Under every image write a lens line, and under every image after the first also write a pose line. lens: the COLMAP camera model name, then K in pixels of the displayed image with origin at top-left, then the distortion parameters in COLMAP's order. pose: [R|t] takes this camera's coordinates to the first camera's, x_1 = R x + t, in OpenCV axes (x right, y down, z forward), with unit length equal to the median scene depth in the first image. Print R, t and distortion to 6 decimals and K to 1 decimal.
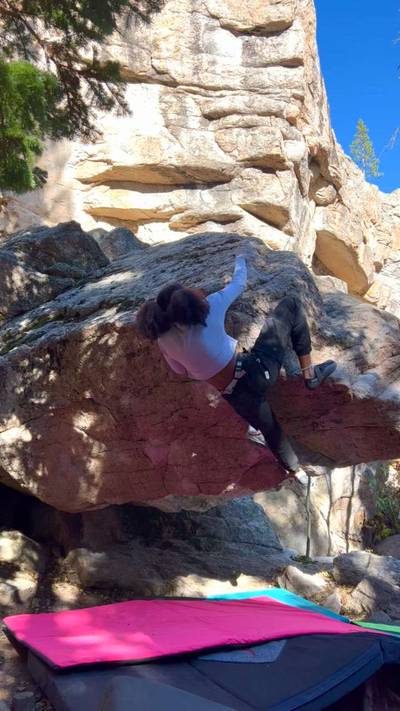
lens RADIAL K [[604.0, 0, 200.7], [0, 604.0, 350.0], [0, 0, 1]] dist [0.046675, -0.018388]
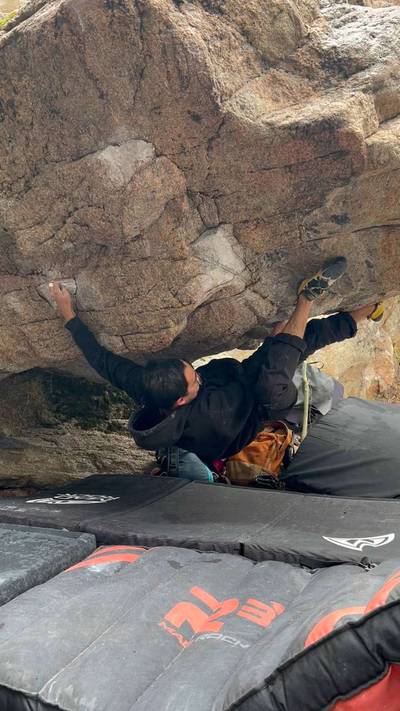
lens RADIAL K [[614.8, 0, 202.4], [0, 614.8, 351.4], [0, 0, 1]] dist [0.073700, -0.089487]
pose [[0.999483, -0.027808, -0.016154, 0.030503], [0.030415, 0.980550, 0.193898, 0.037545], [0.010448, -0.194289, 0.980889, 0.119624]]
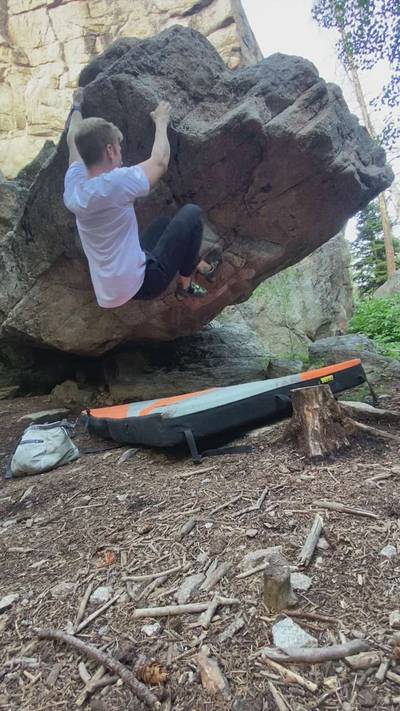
lens RADIAL K [[332.6, 0, 198.9], [0, 332.6, 359.9], [0, 0, 1]] dist [0.002928, -0.005405]
pose [[0.960451, -0.225620, -0.163185, 0.045391], [0.254819, 0.948447, 0.188454, 0.076099], [0.112254, -0.222583, 0.968430, 0.127005]]
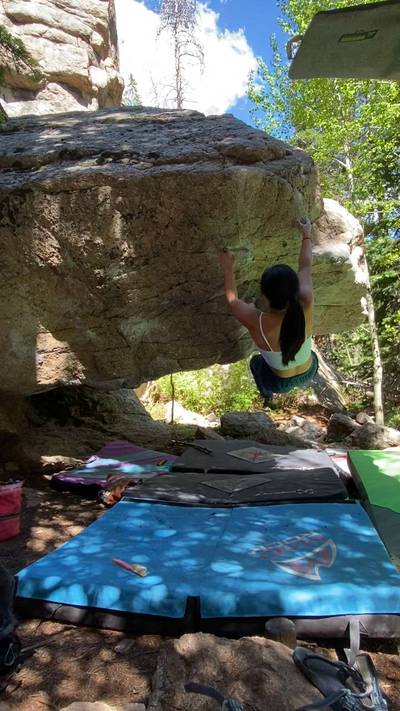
lens RADIAL K [[433.9, 0, 211.5], [0, 433.9, 357.9], [0, 0, 1]] dist [0.017309, -0.025318]
pose [[0.844681, -0.030580, 0.534395, -0.114353], [-0.072220, 0.982727, 0.170388, 0.029991], [-0.530375, -0.182517, 0.827883, 0.123693]]
